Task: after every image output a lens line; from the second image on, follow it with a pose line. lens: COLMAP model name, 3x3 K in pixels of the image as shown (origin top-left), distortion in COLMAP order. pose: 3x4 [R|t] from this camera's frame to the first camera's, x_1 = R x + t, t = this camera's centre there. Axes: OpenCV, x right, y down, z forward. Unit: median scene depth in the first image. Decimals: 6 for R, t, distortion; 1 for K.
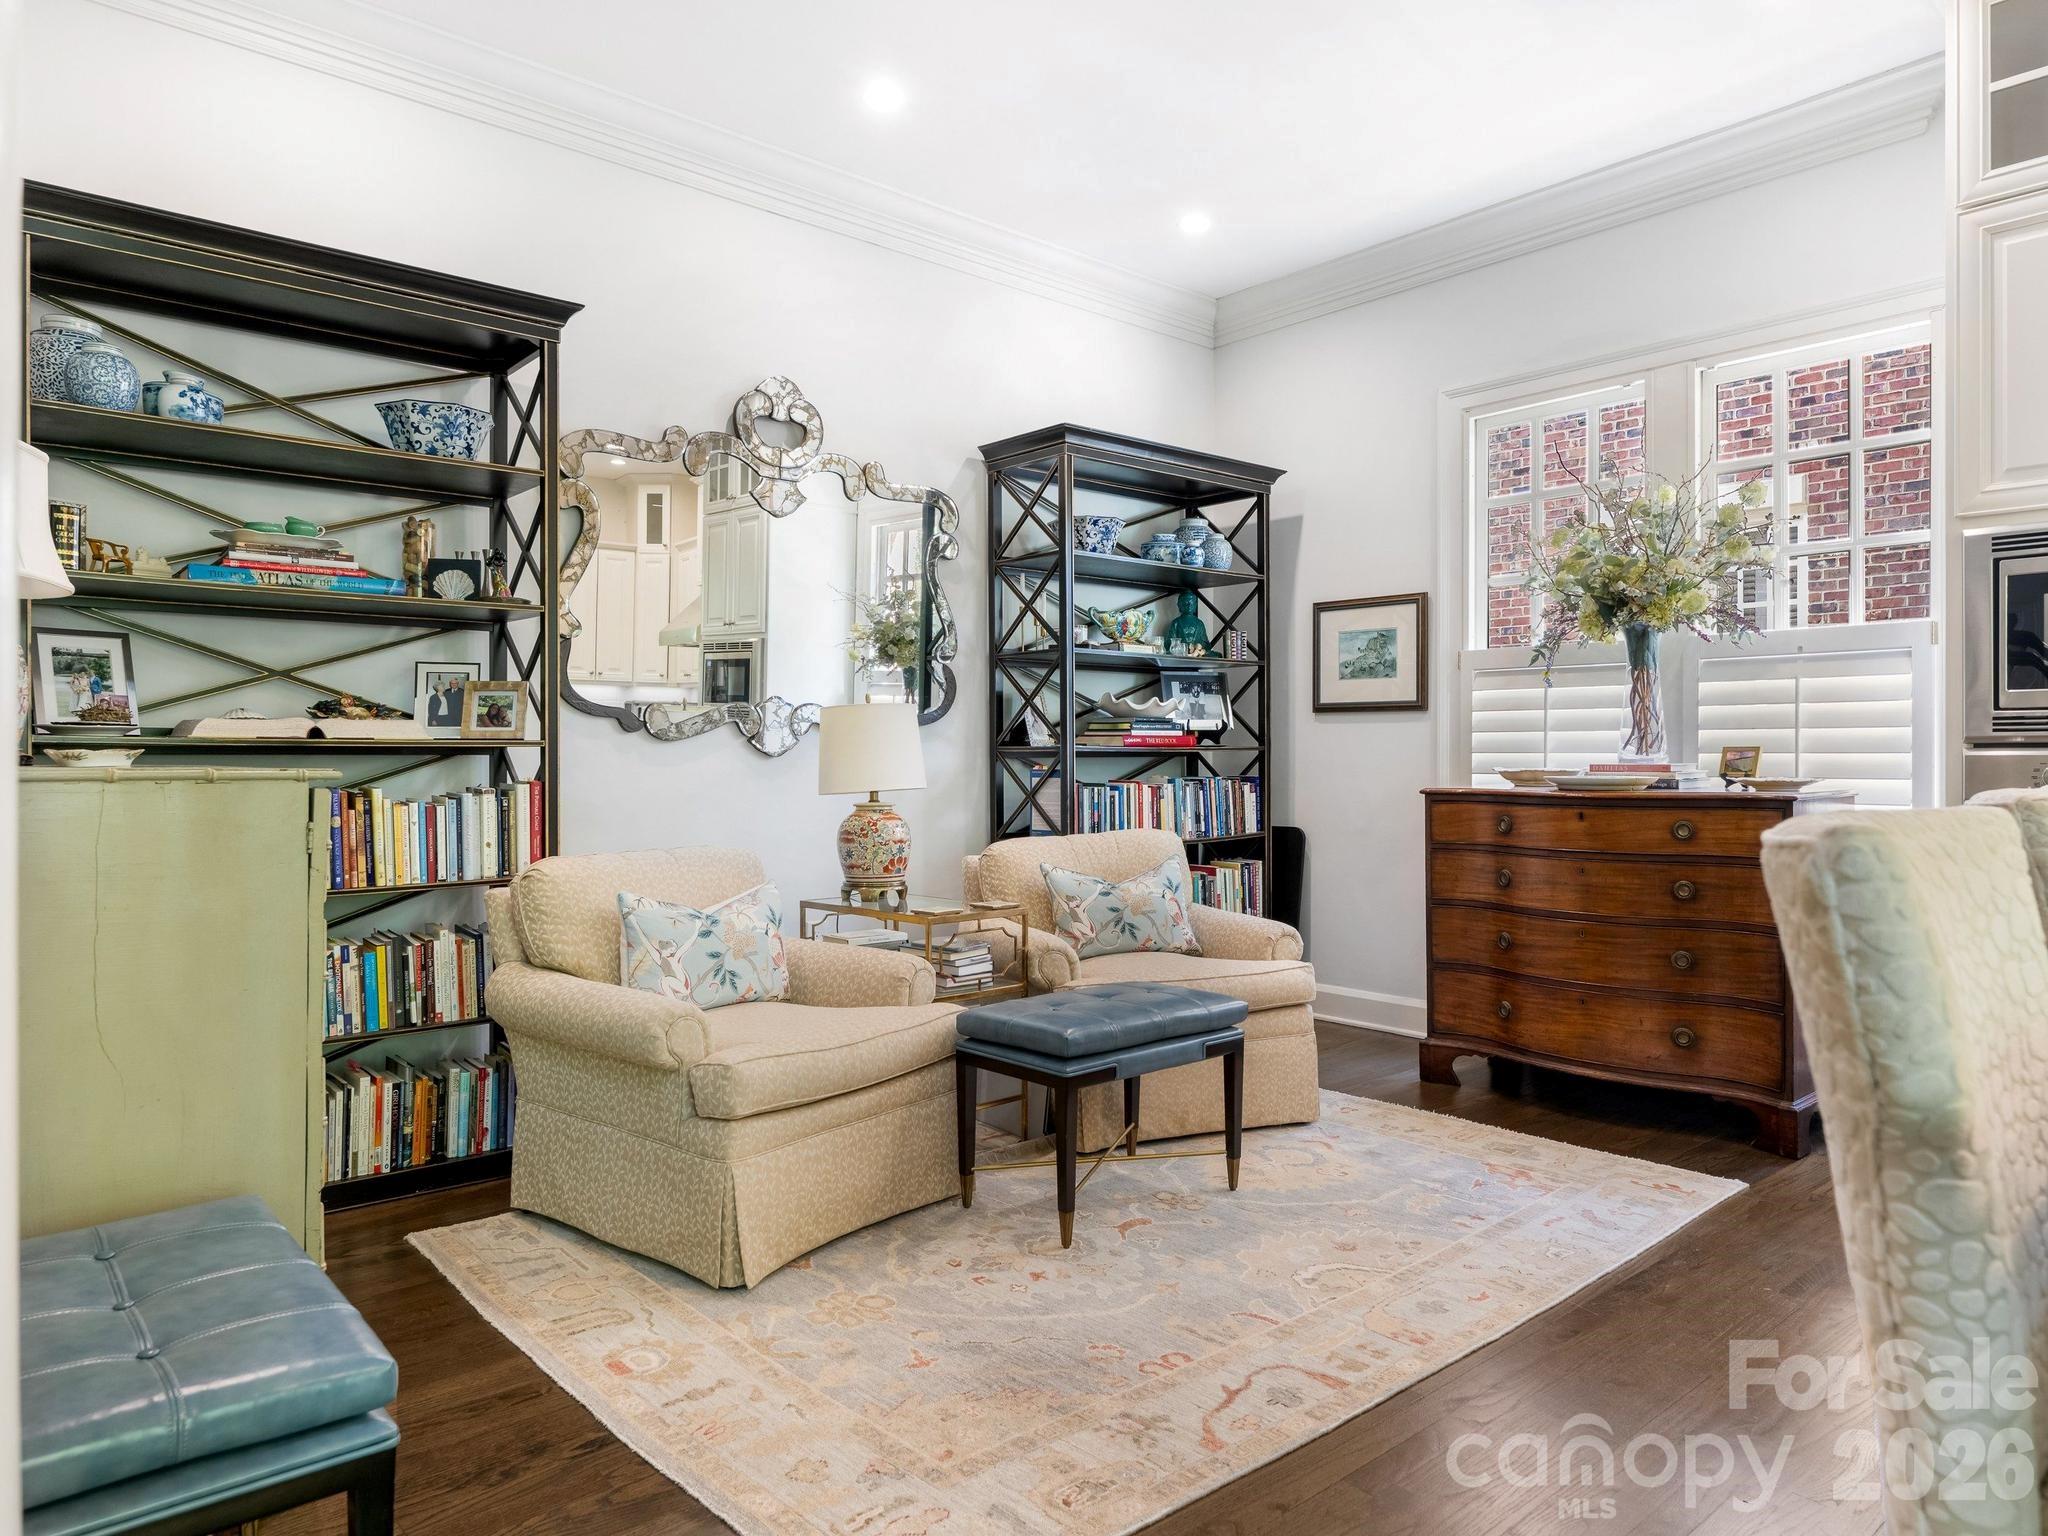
lens RADIAL K [[1305.1, 0, 1024.2], [0, 1305.1, 756.0], [0, 0, 1]] dist [-0.007367, -0.000830]
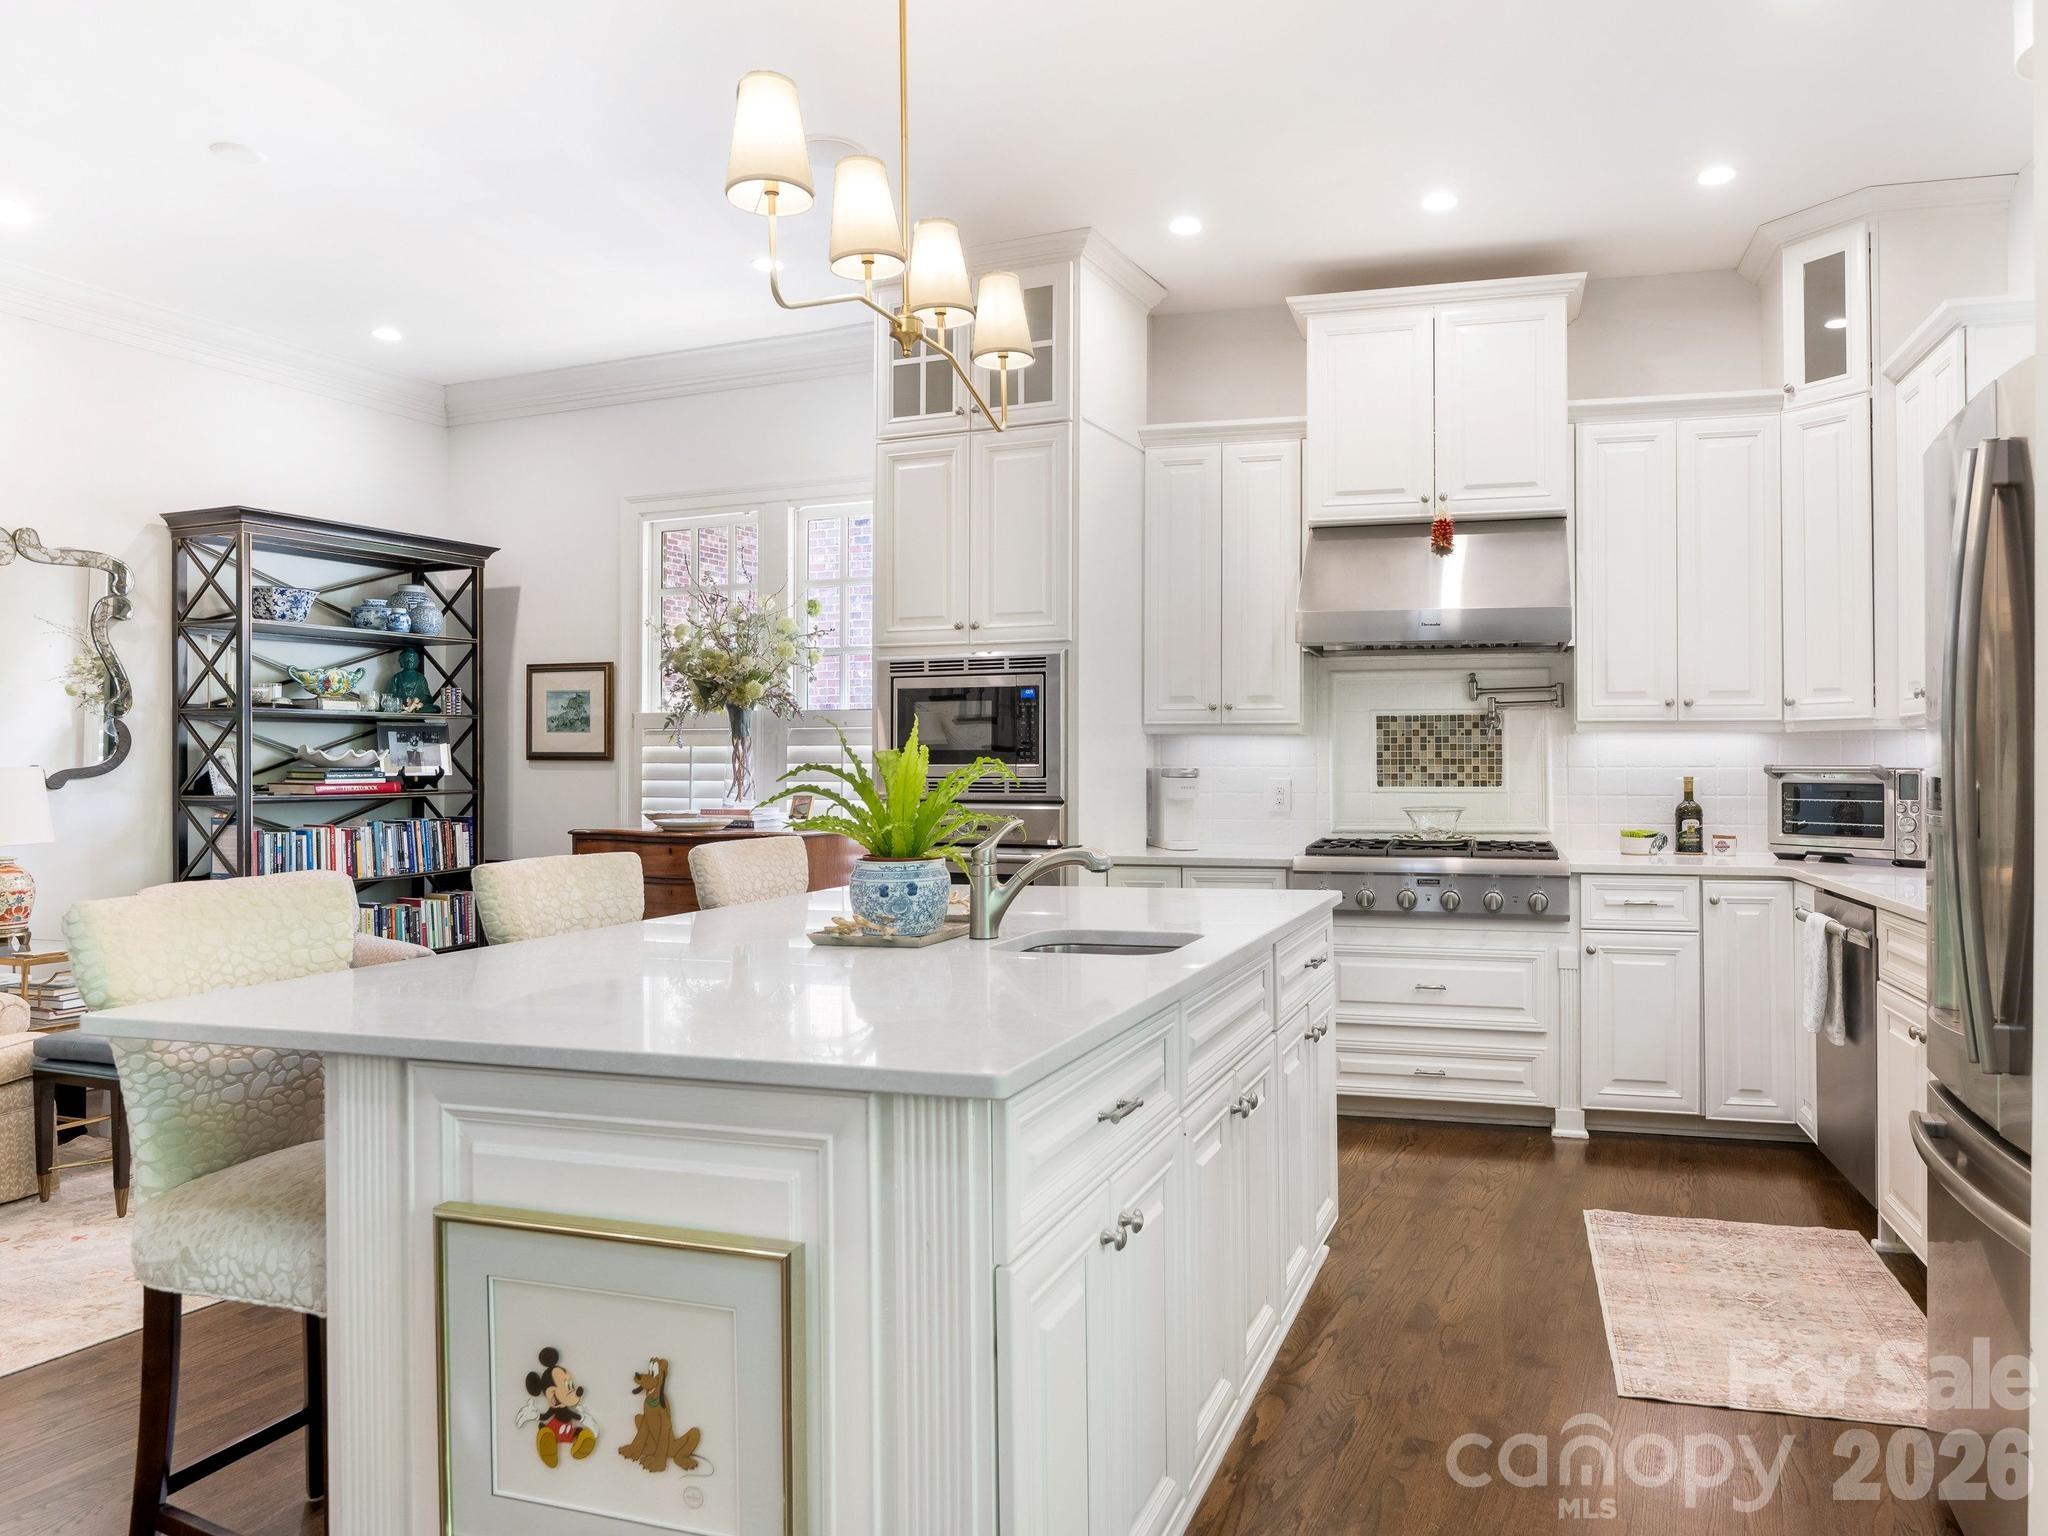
lens RADIAL K [[1380.9, 0, 1145.3], [0, 1380.9, 751.8], [0, 0, 1]] dist [-0.007629, -0.003400]
pose [[0.897938, 0.001805, 0.440119, 0.208161], [0.001772, 0.999969, -0.007716, -0.035670], [-0.440119, 0.007708, 0.897906, -0.384011]]
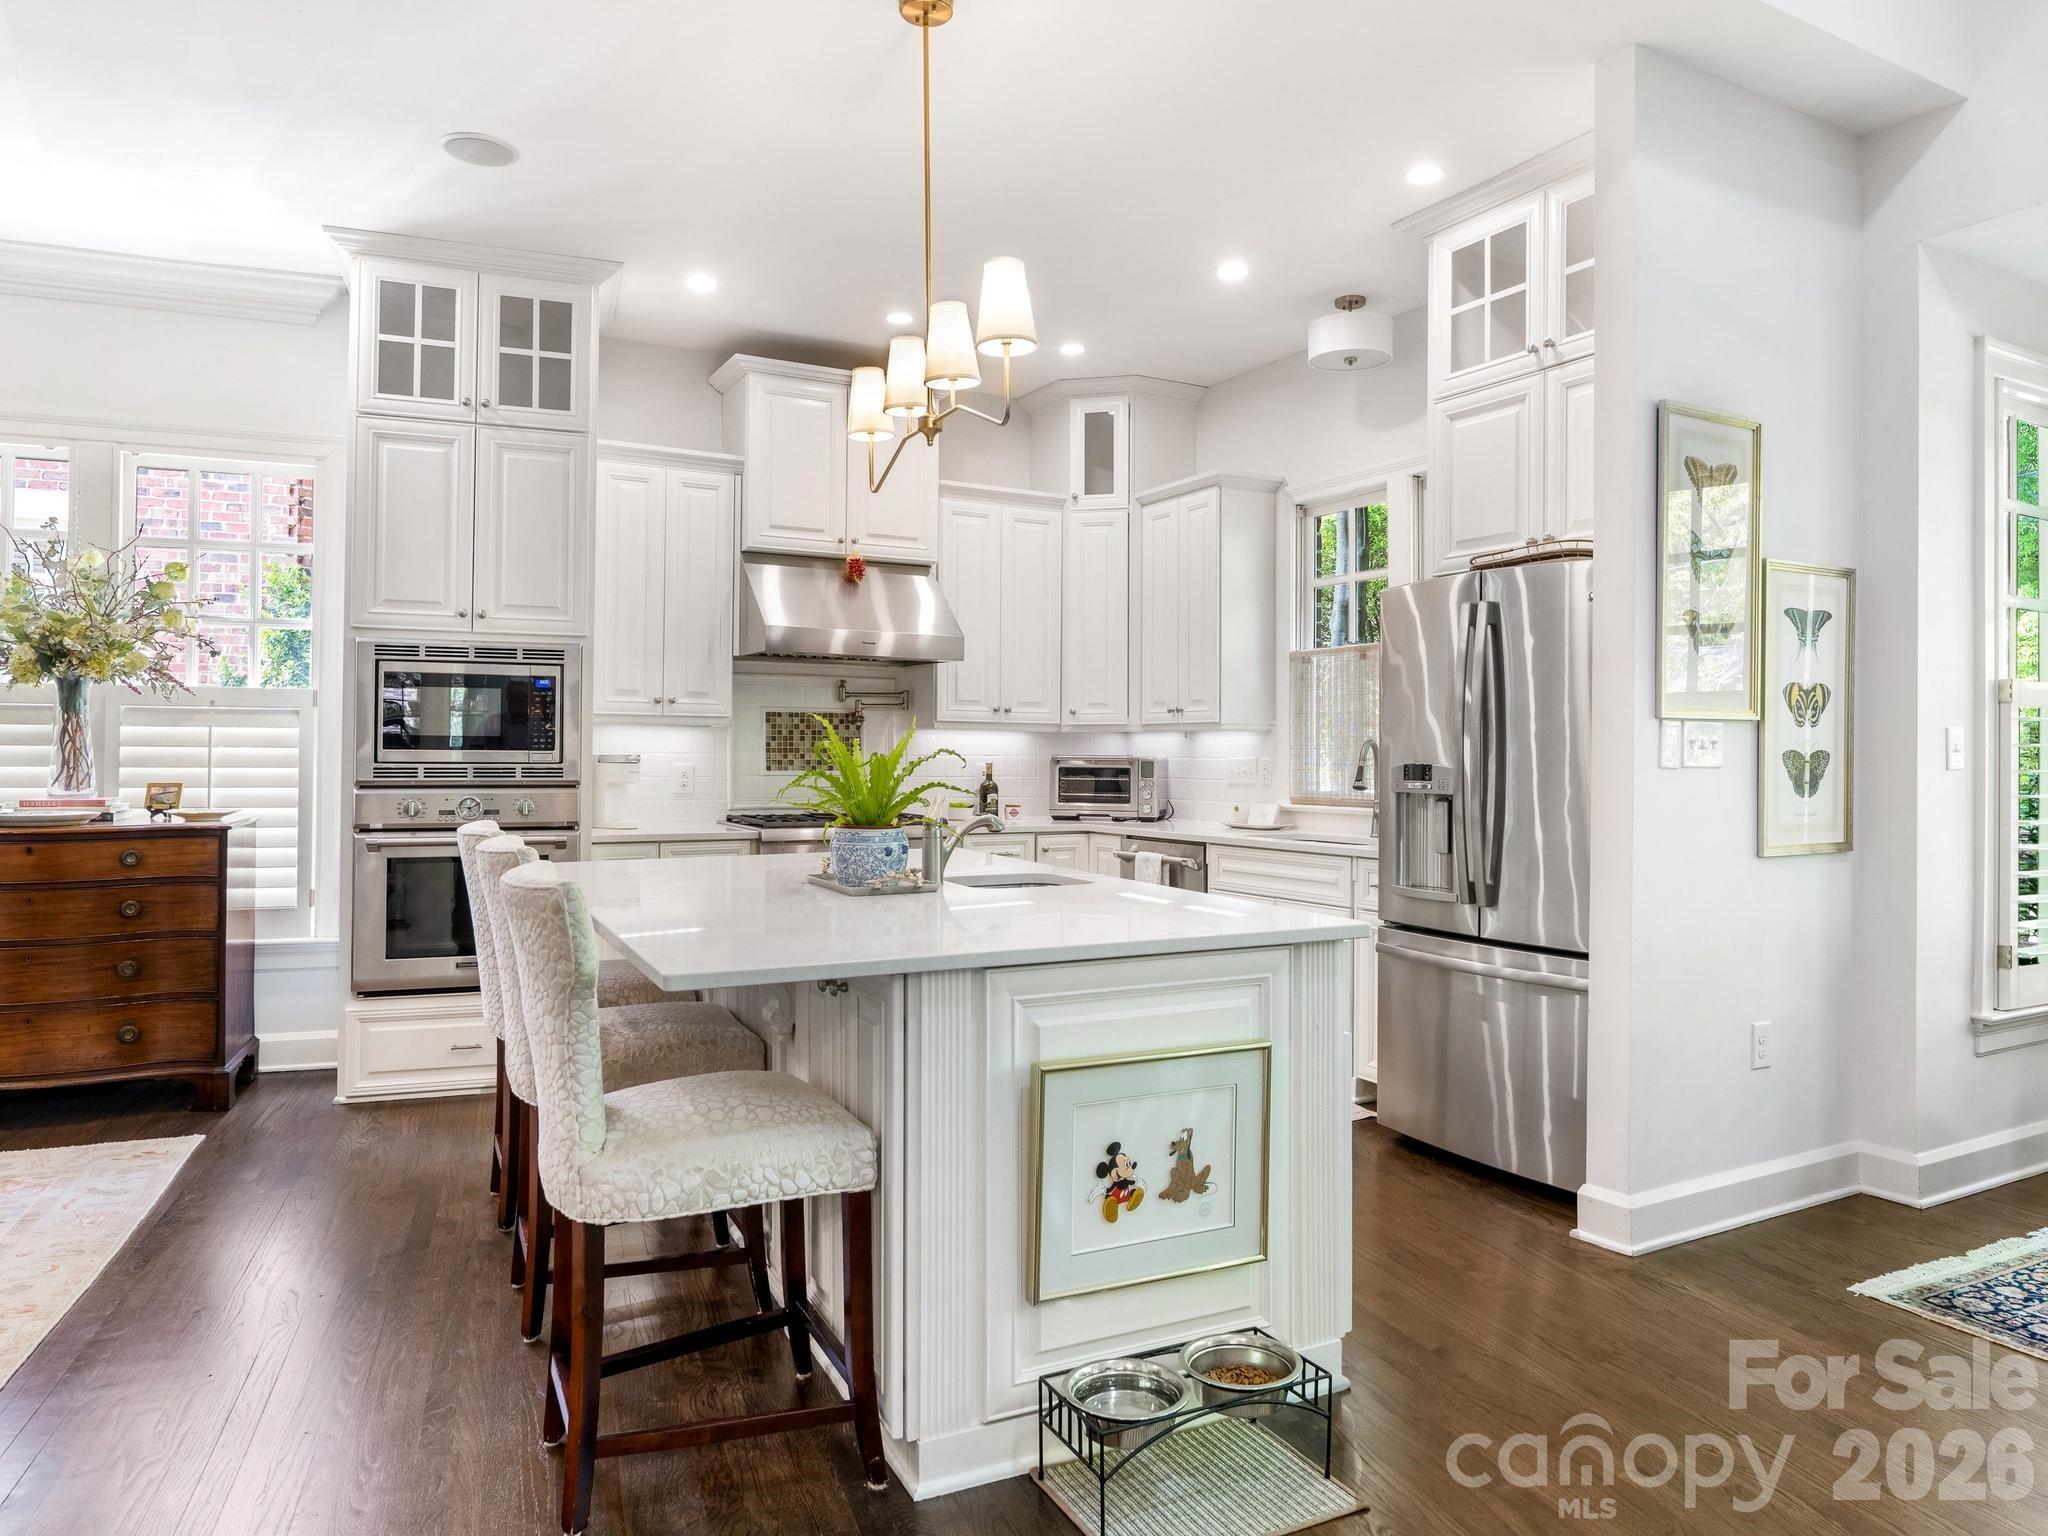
lens RADIAL K [[1337.3, 0, 1027.4], [0, 1337.3, 733.9], [0, 0, 1]] dist [-0.006345, -0.000796]
pose [[0.357004, 0.014722, 0.933987, -0.268678], [-0.007115, 0.999890, -0.013041, -0.036500], [-0.934076, -0.001990, 0.357069, -0.151560]]
